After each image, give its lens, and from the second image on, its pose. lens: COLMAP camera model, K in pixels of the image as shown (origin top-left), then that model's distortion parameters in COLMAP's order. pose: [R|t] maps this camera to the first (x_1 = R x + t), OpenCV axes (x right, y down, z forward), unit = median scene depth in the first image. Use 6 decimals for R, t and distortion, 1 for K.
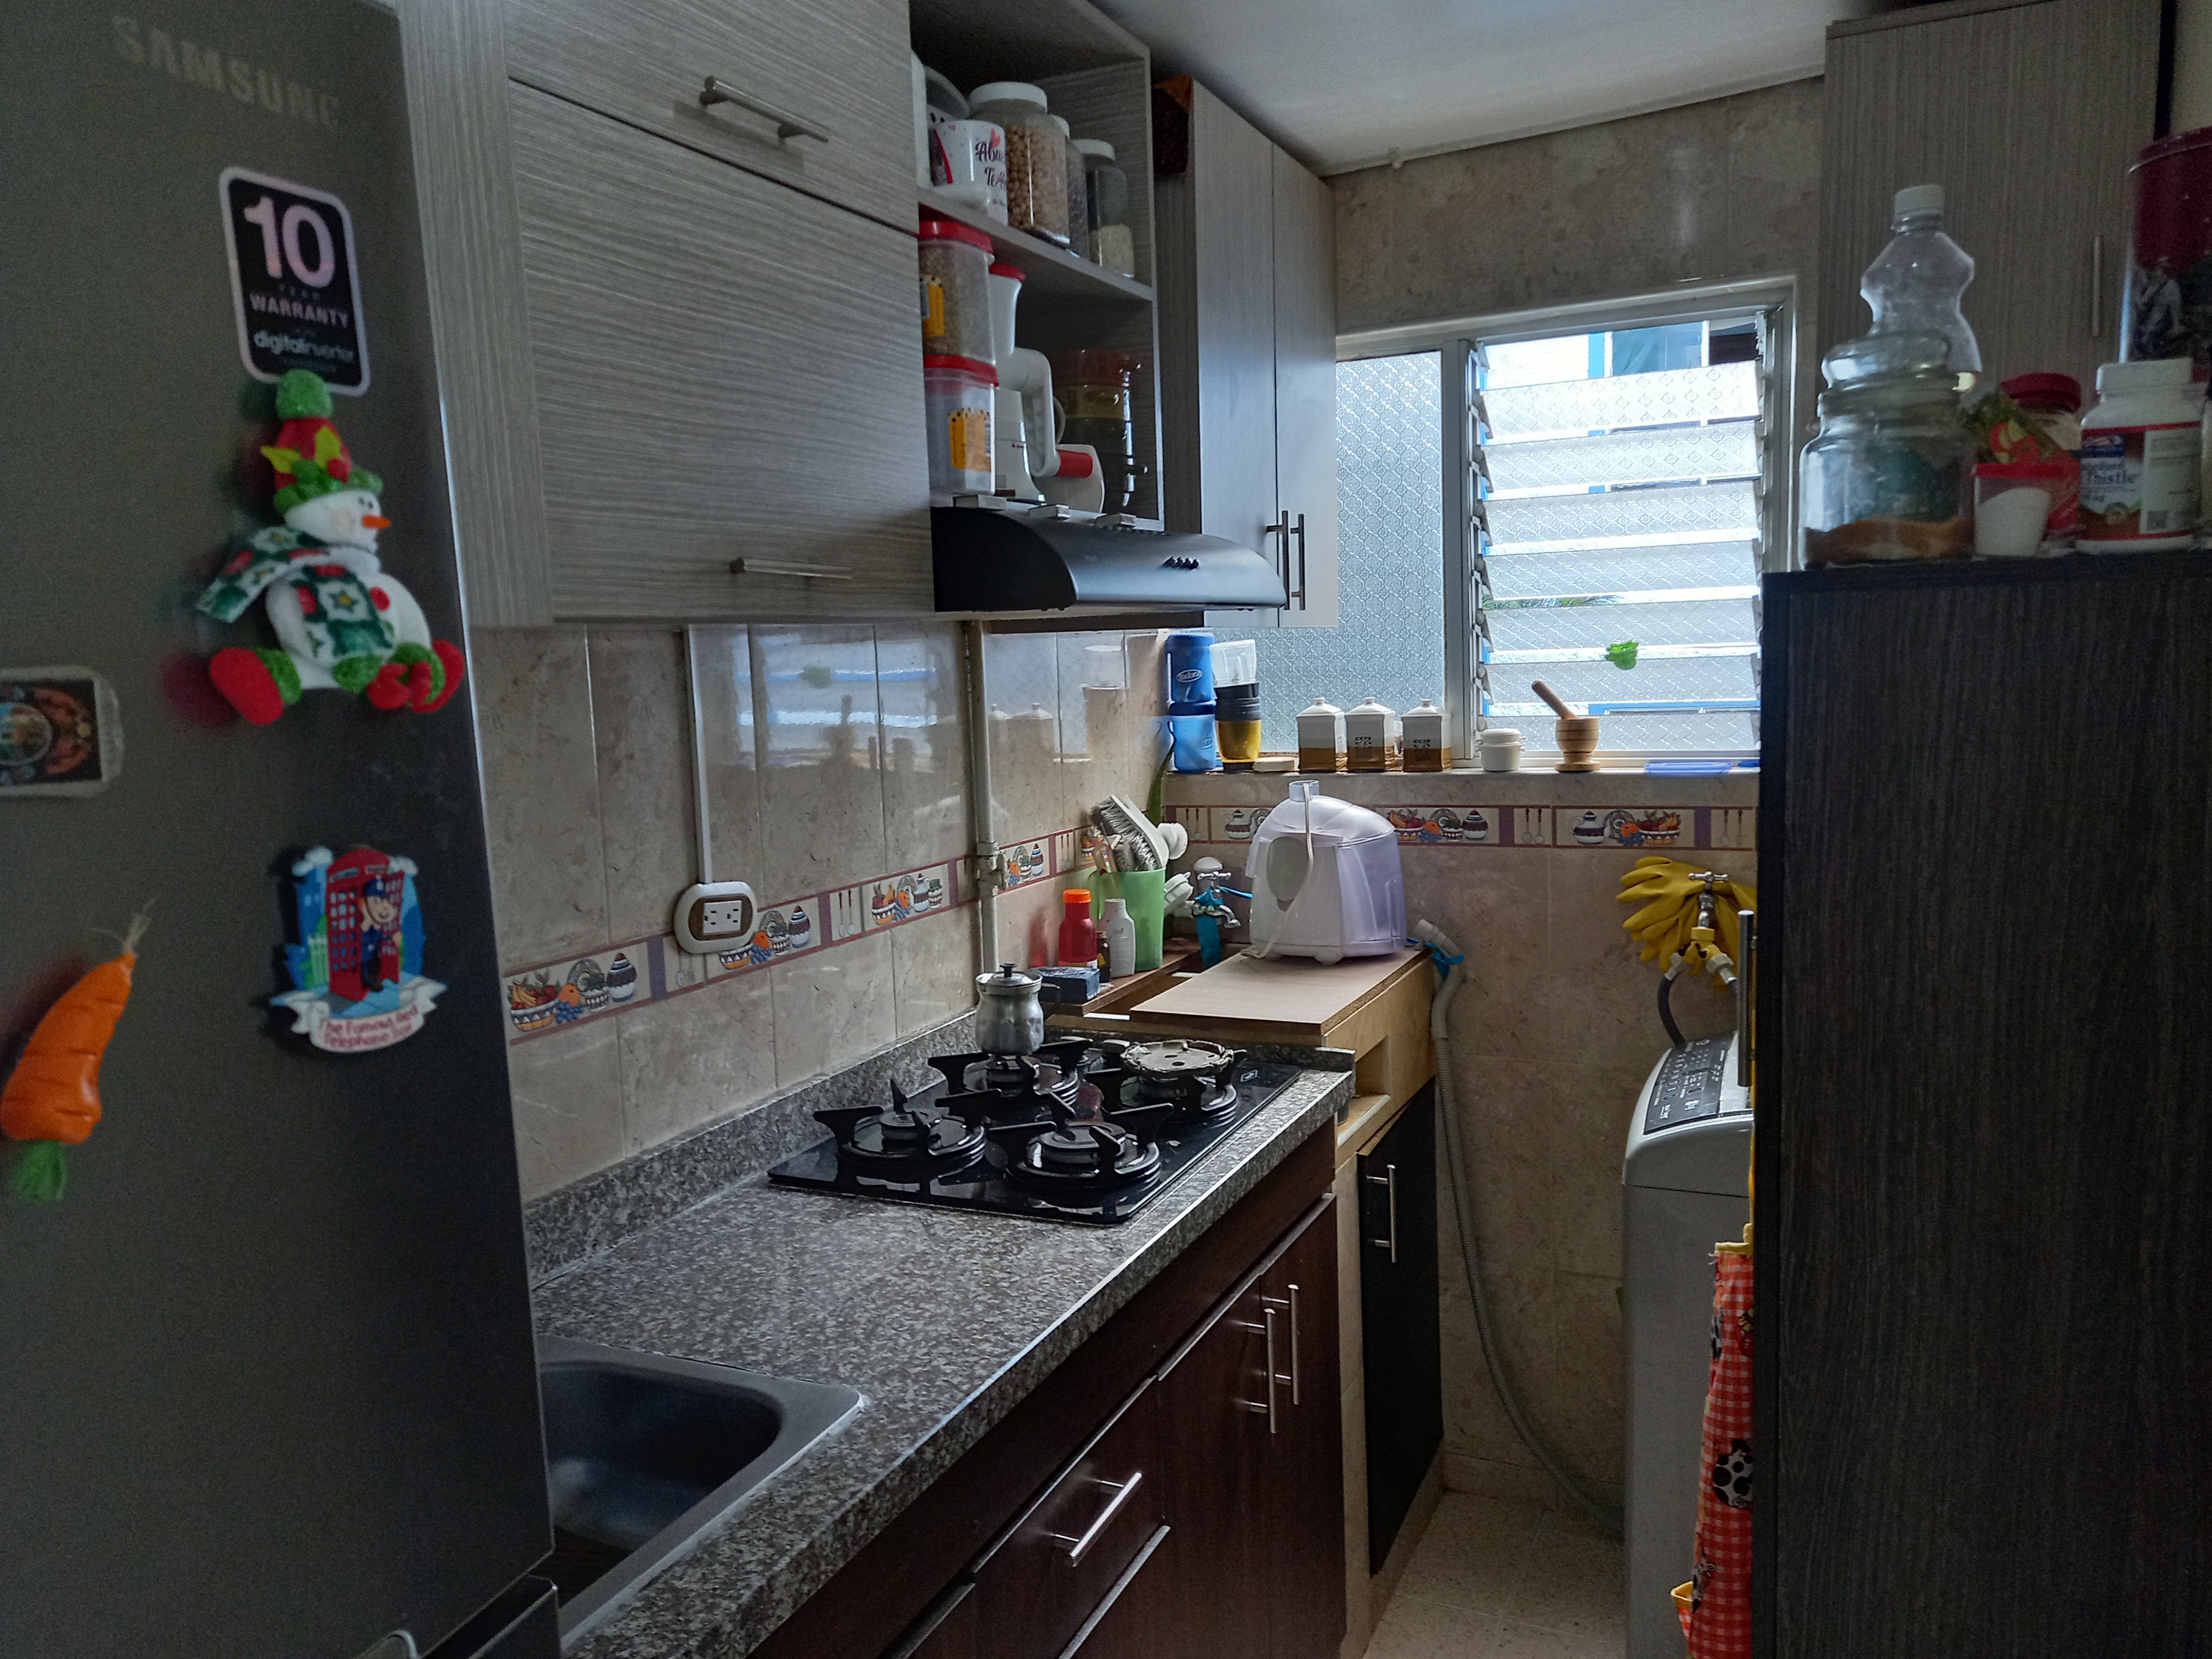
lens RADIAL K [[1598.8, 0, 1111.9], [0, 1598.8, 840.8], [0, 0, 1]] dist [0.072982, -0.080708]
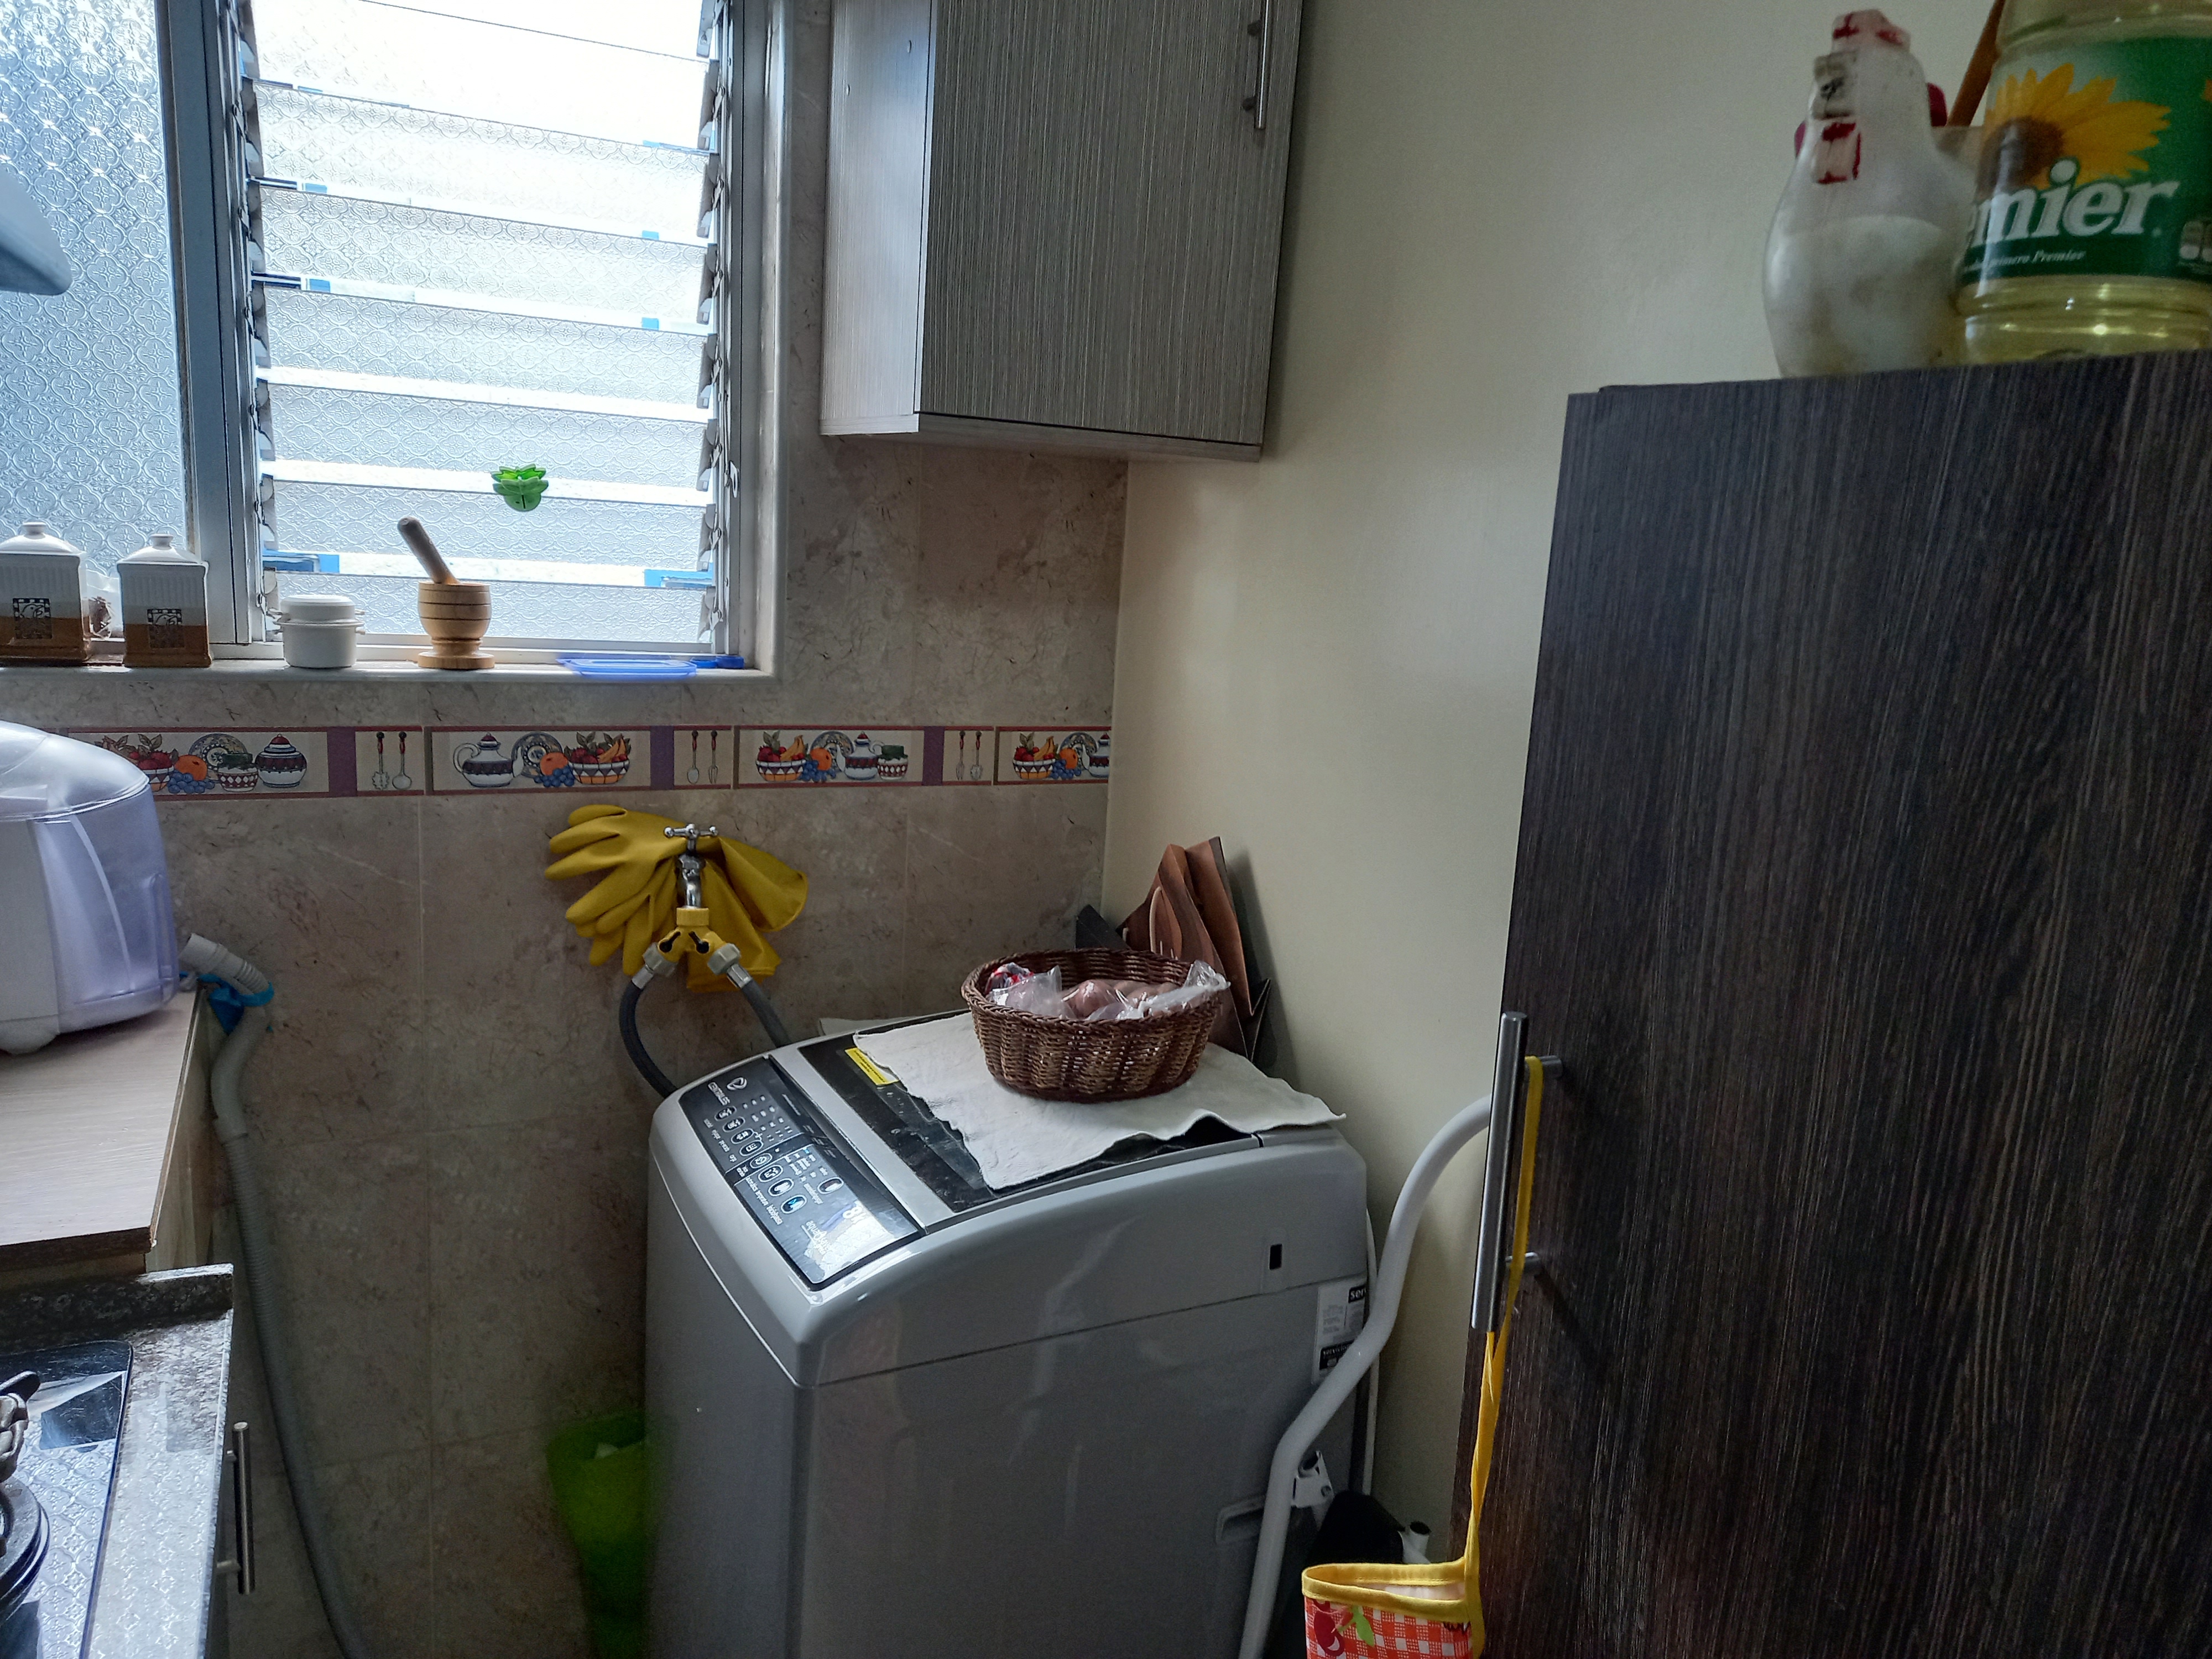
lens RADIAL K [[1598.8, 0, 1111.9], [0, 1598.8, 840.8], [0, 0, 1]] dist [0.072982, -0.080708]
pose [[0.615569, -0.080182, 0.783994, -0.073482], [0.014089, 0.995771, 0.090779, -0.045395], [-0.787957, -0.044835, 0.614095, 0.614026]]
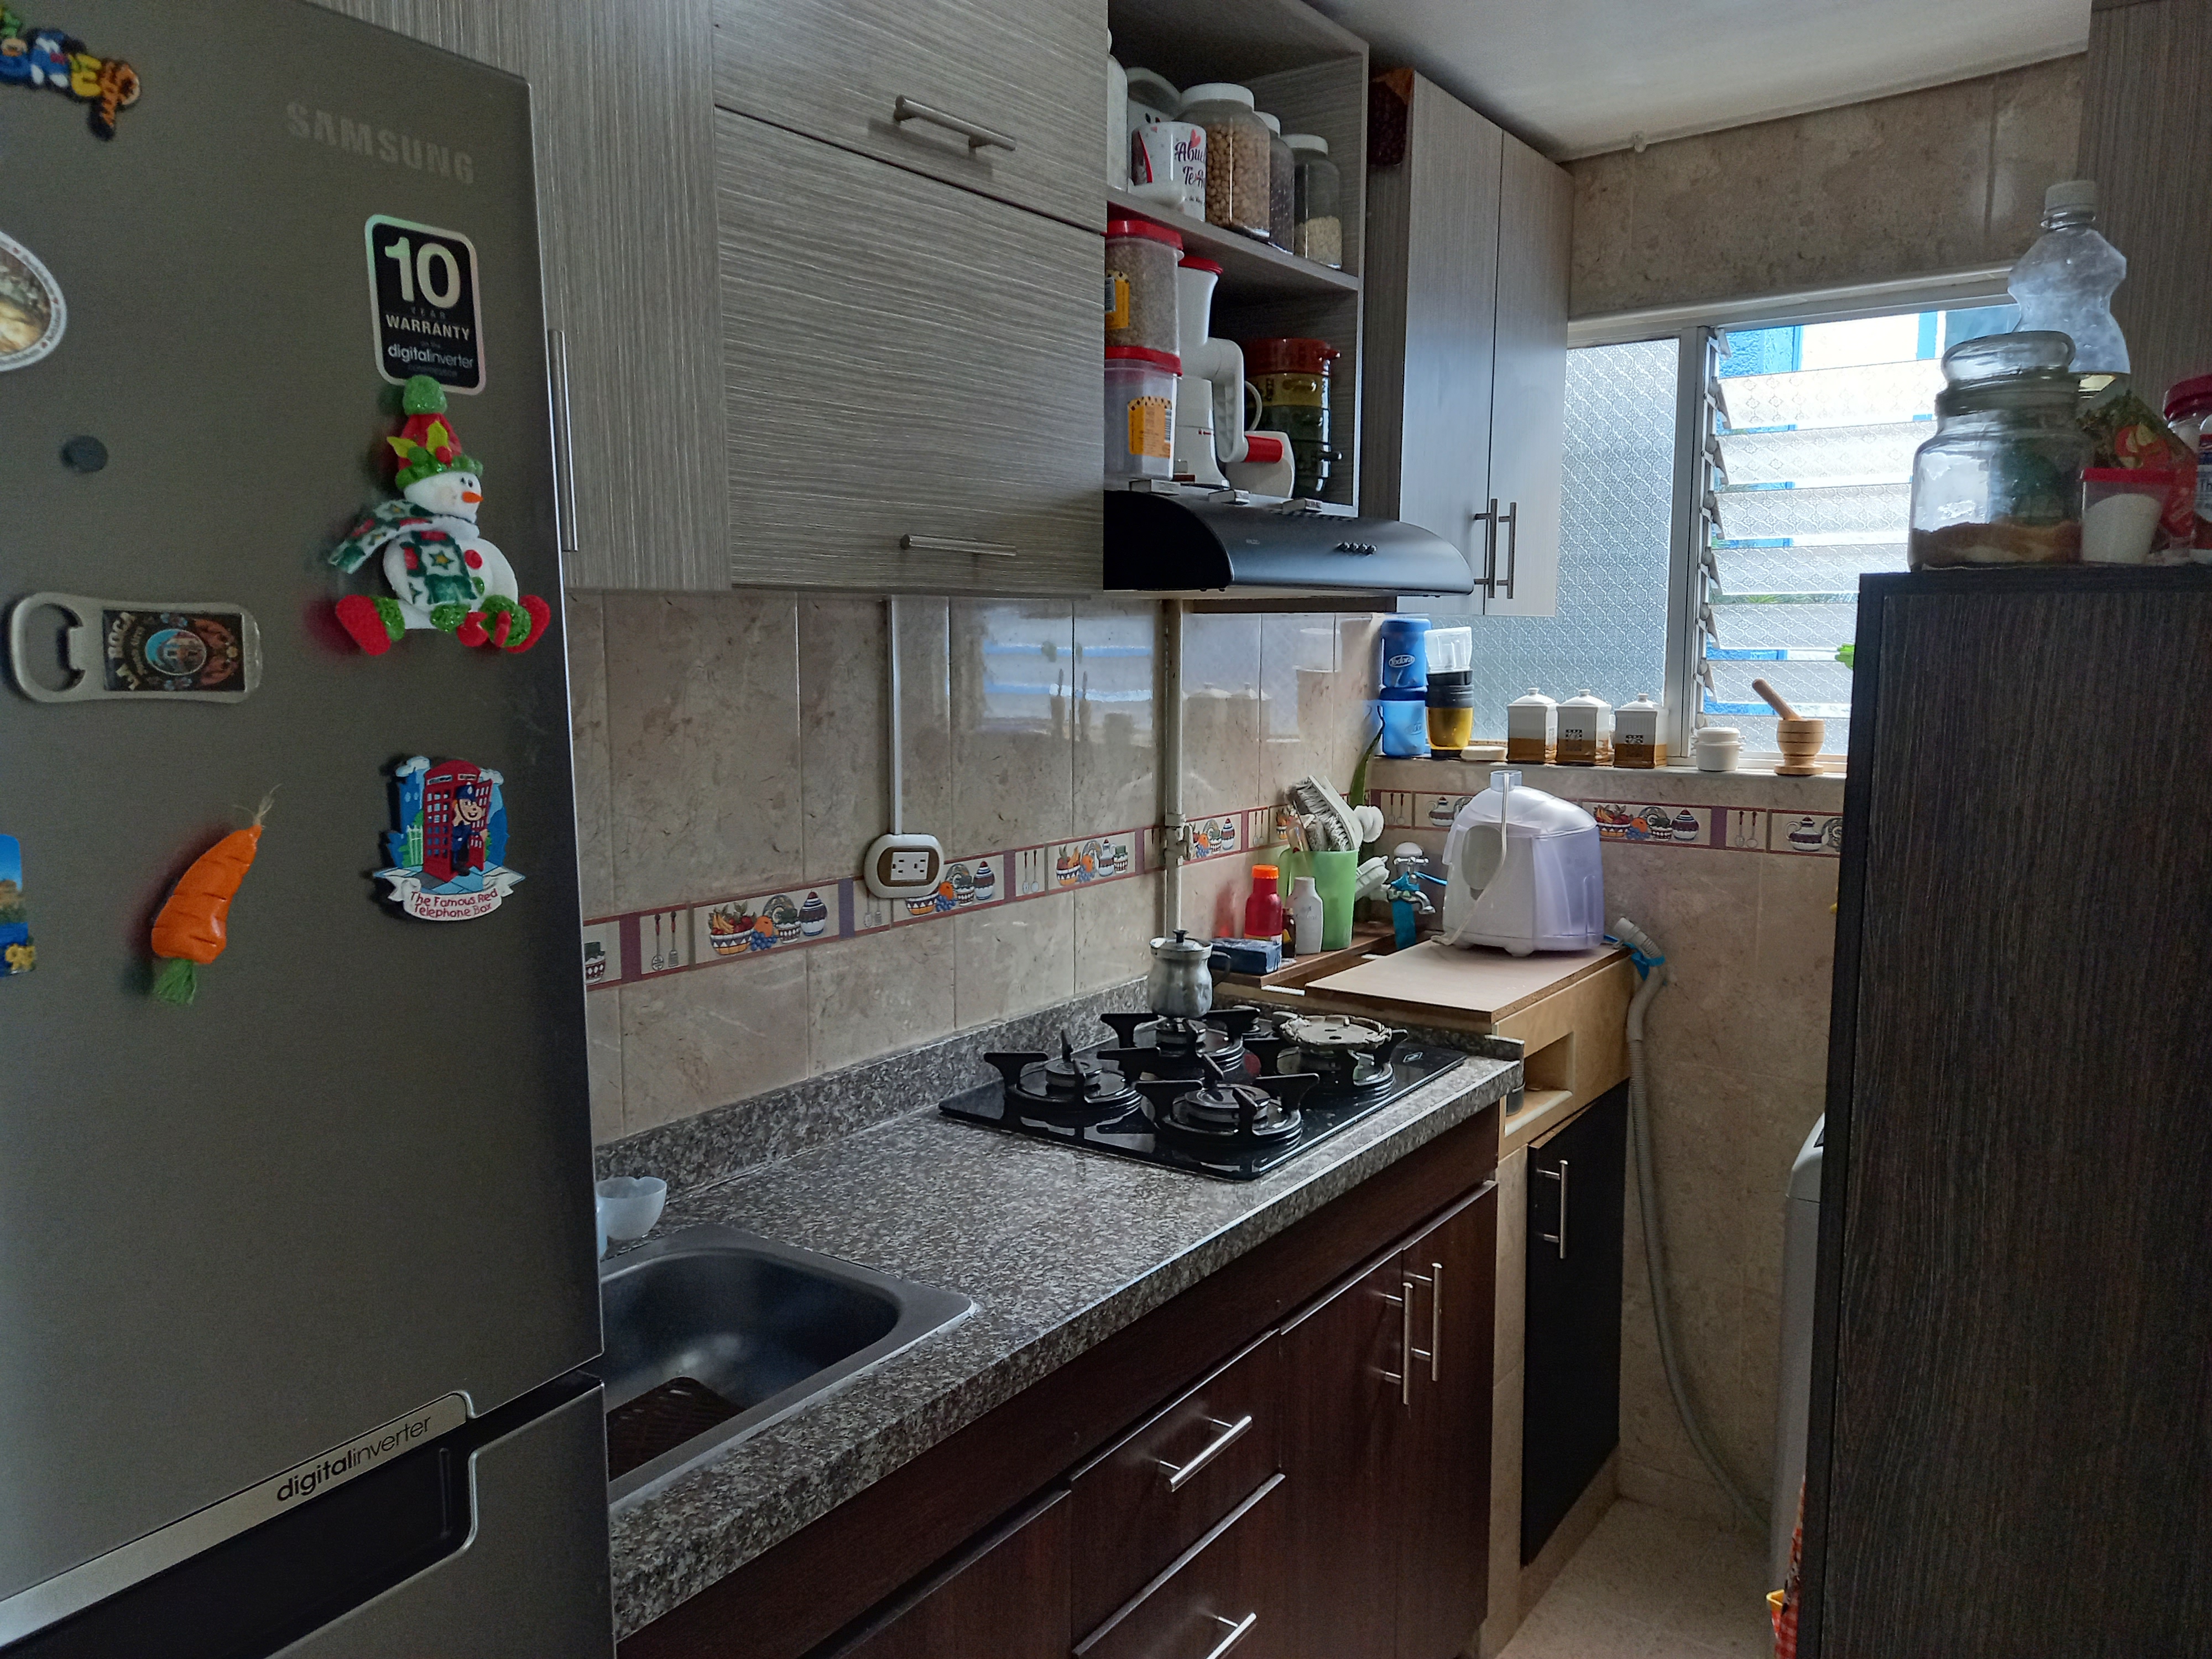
lens RADIAL K [[1603.5, 0, 1100.9], [0, 1603.5, 839.7], [0, 0, 1]] dist [0.070204, -0.090294]
pose [[0.982103, 0.057791, -0.179257, 0.081811], [-0.056007, 0.998318, 0.015004, 0.006493], [0.179823, -0.004696, 0.983688, -0.044819]]
